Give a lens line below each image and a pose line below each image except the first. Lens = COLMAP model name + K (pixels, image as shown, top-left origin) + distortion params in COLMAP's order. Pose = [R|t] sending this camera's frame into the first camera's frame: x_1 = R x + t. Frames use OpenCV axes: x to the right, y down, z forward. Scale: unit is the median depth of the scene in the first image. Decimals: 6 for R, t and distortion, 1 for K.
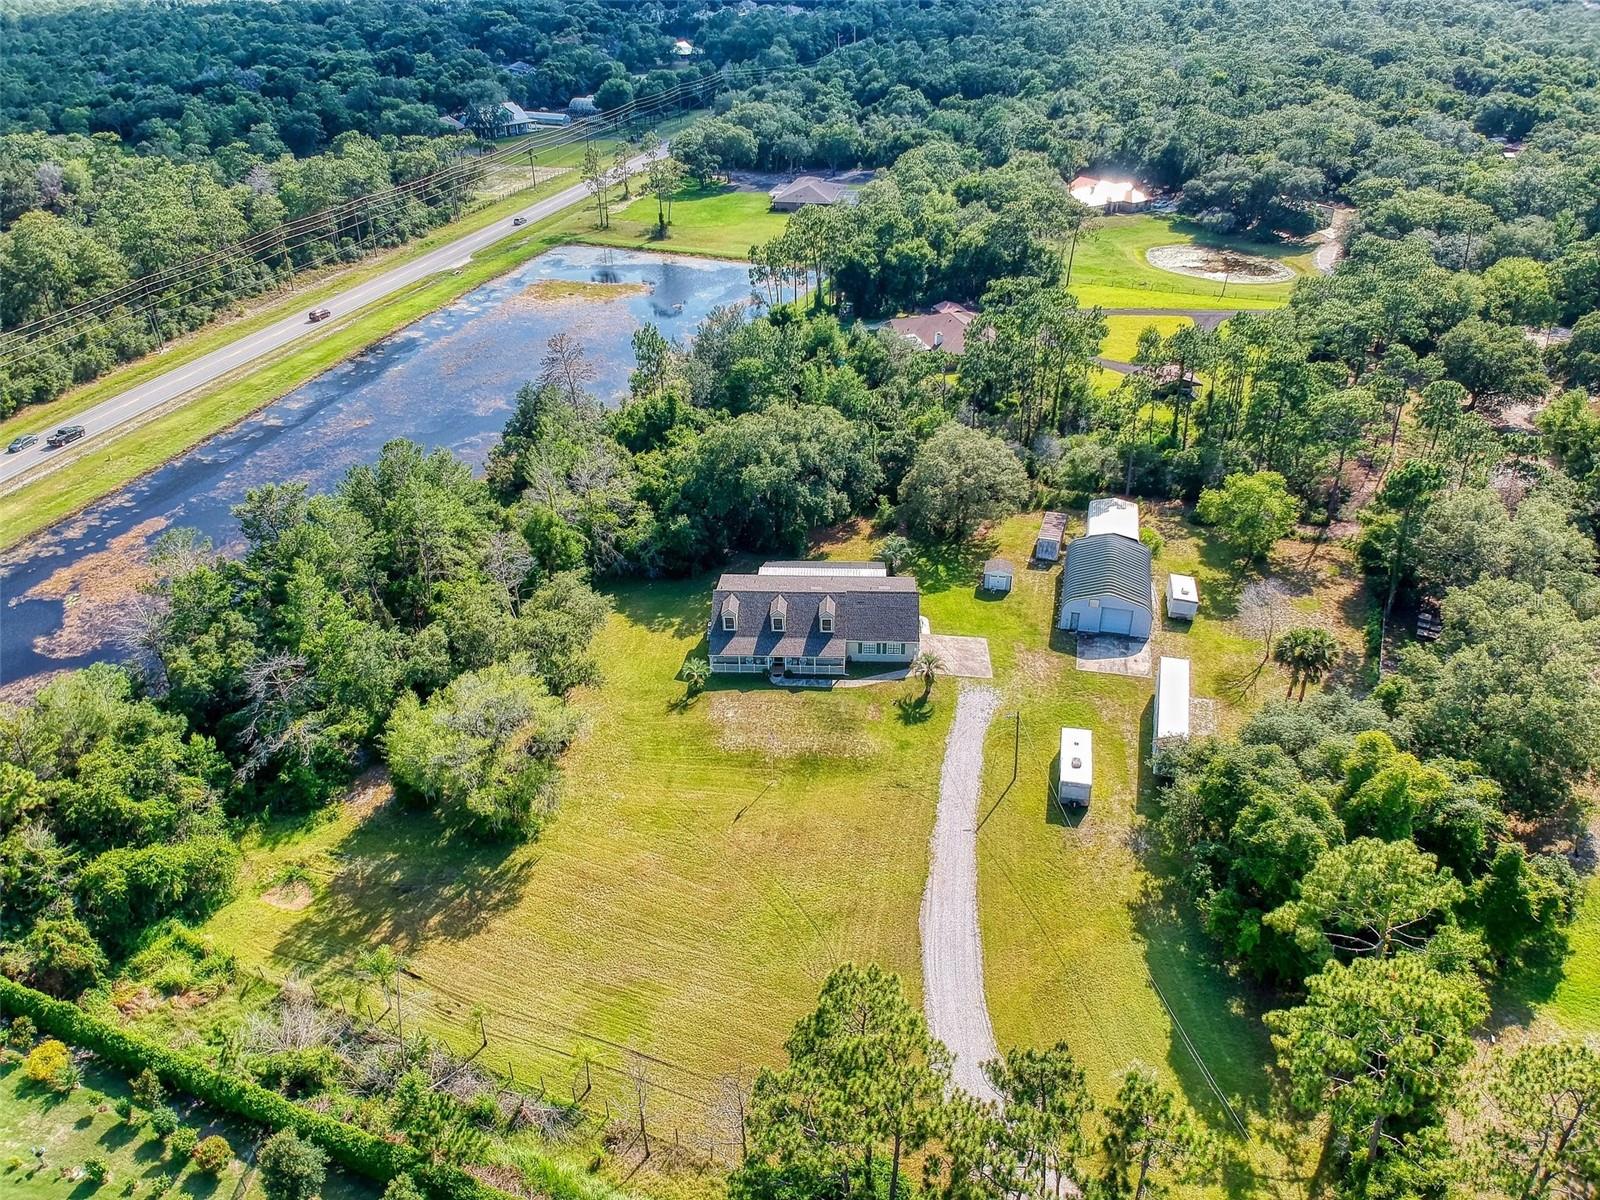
lens RADIAL K [[1161.8, 0, 800.0], [0, 1161.8, 600.0], [0, 0, 1]] dist [0.037481, -0.088880]
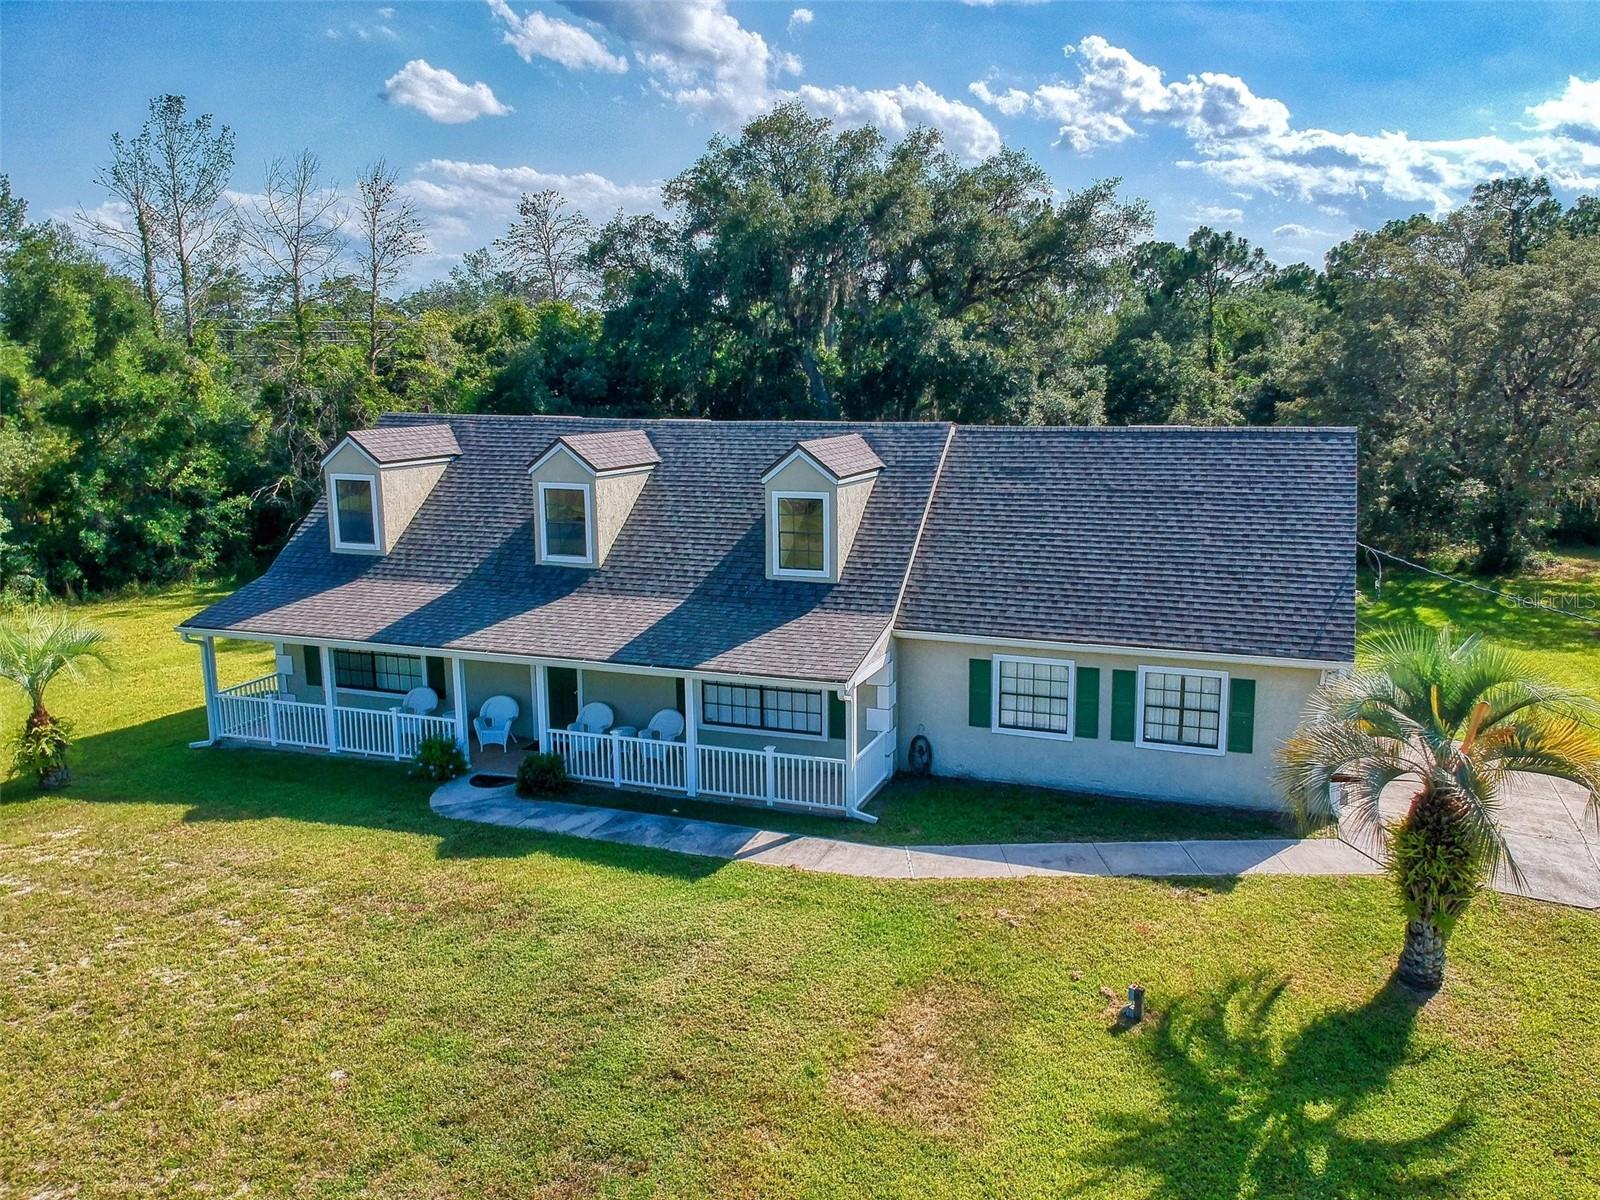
lens RADIAL K [[1203.7, 0, 824.5], [0, 1203.7, 633.5], [0, 0, 1]] dist [0.045286, -0.089938]
pose [[0.953187, 0.051207, -0.298015, 0.083876], [-0.137596, 0.951062, -0.276674, 0.087003], [0.269264, 0.304727, 0.913585, 0.832603]]
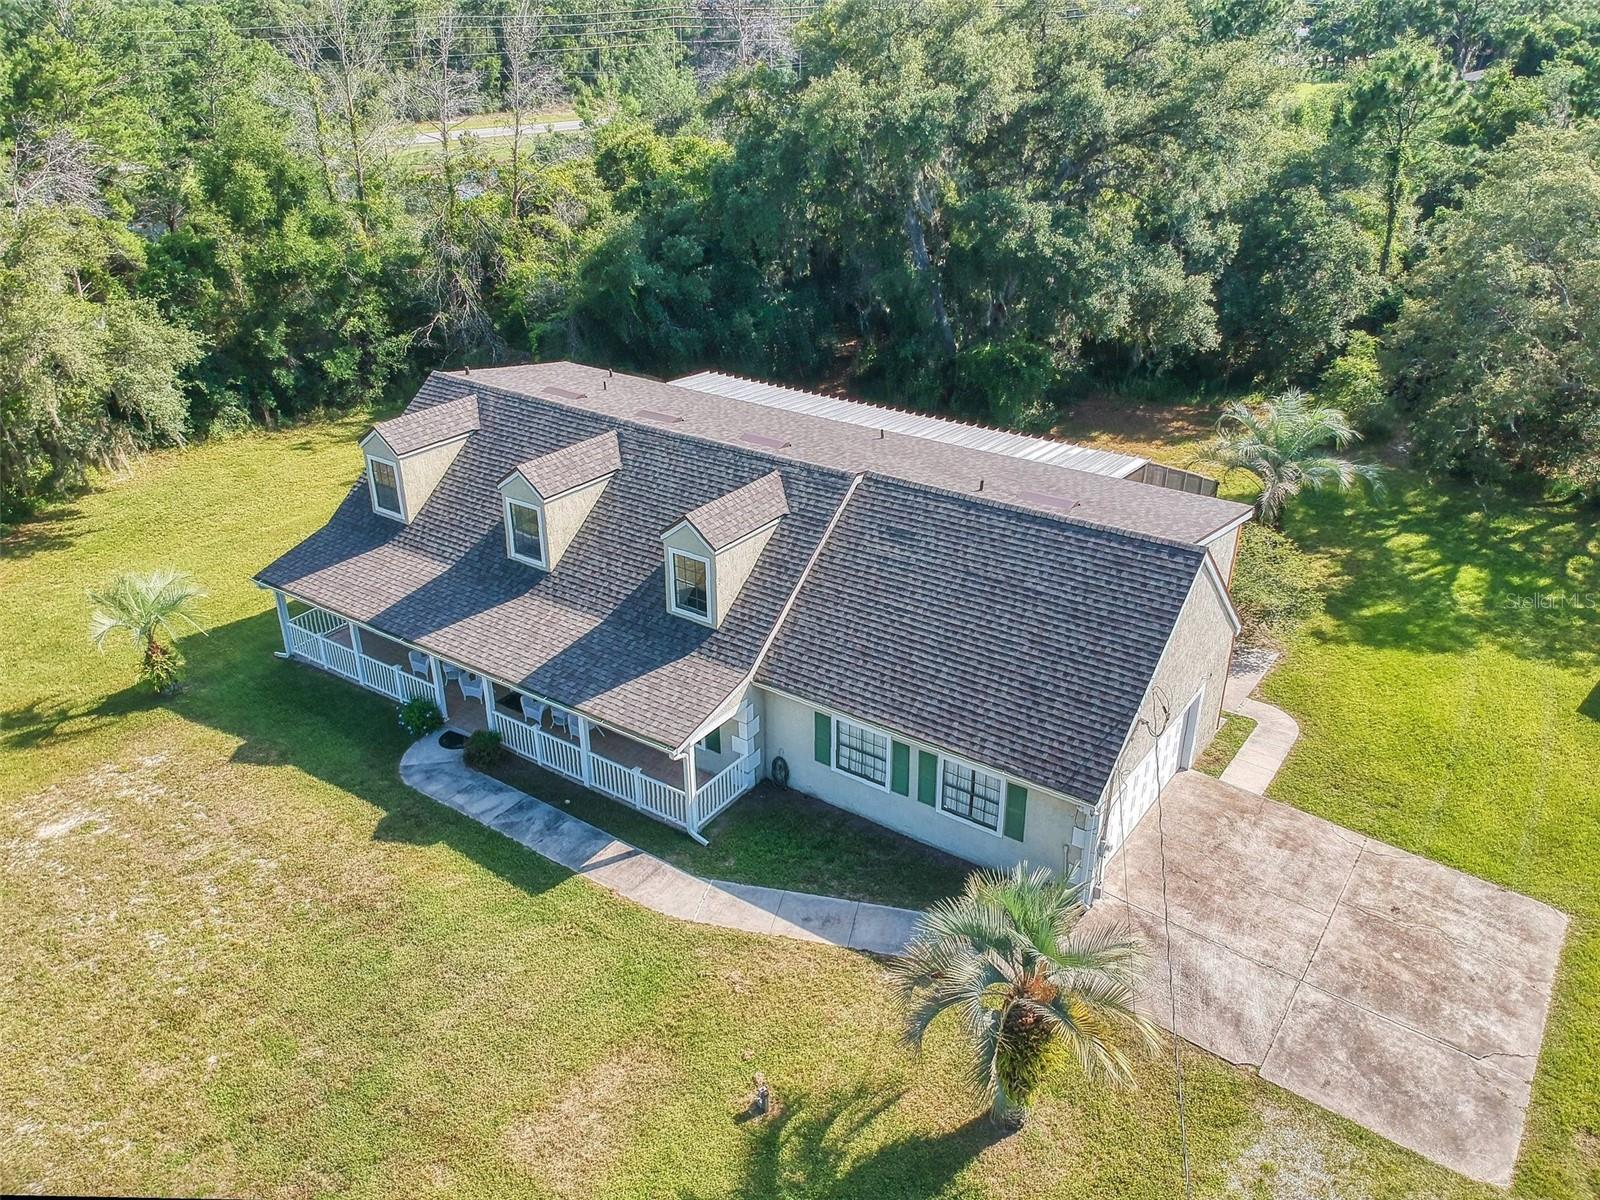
lens RADIAL K [[1161.8, 0, 800.0], [0, 1161.8, 600.0], [0, 0, 1]] dist [0.037481, -0.088880]
pose [[0.842430, 0.246210, -0.479263, 0.143008], [-0.266058, 0.963569, 0.027346, 0.012933], [0.468536, 0.104474, 0.877245, 0.821016]]
